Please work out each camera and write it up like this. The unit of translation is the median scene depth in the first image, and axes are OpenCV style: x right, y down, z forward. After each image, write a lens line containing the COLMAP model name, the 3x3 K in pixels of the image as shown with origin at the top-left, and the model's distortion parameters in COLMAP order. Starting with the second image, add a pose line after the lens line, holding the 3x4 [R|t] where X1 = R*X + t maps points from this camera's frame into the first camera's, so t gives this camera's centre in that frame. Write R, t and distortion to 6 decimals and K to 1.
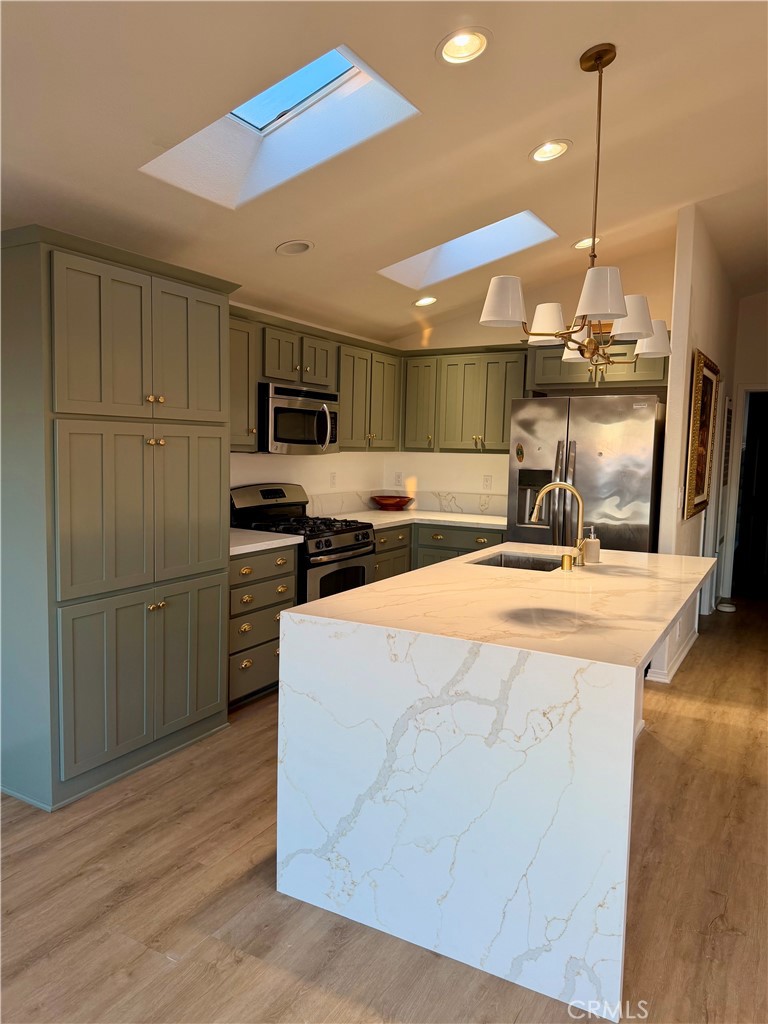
lens RADIAL K [[725.6, 0, 386.0], [0, 725.6, 514.2], [0, 0, 1]] dist [-0.000934, -0.011705]
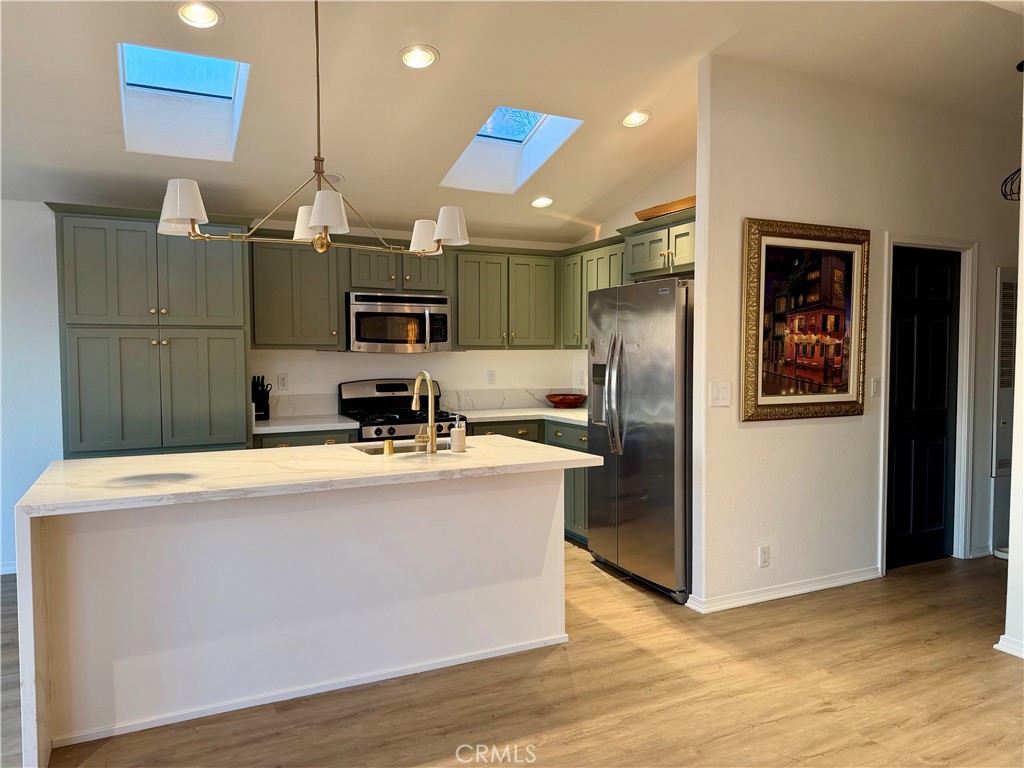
lens RADIAL K [[725.6, 0, 513.4], [0, 725.6, 383.4], [0, 0, 1]] dist [-0.000934, -0.011705]
pose [[0.837093, 0.004819, -0.547039, 0.682752], [-0.034319, 0.998454, -0.043721, 0.009569], [0.545983, 0.055372, 0.835965, 0.160198]]
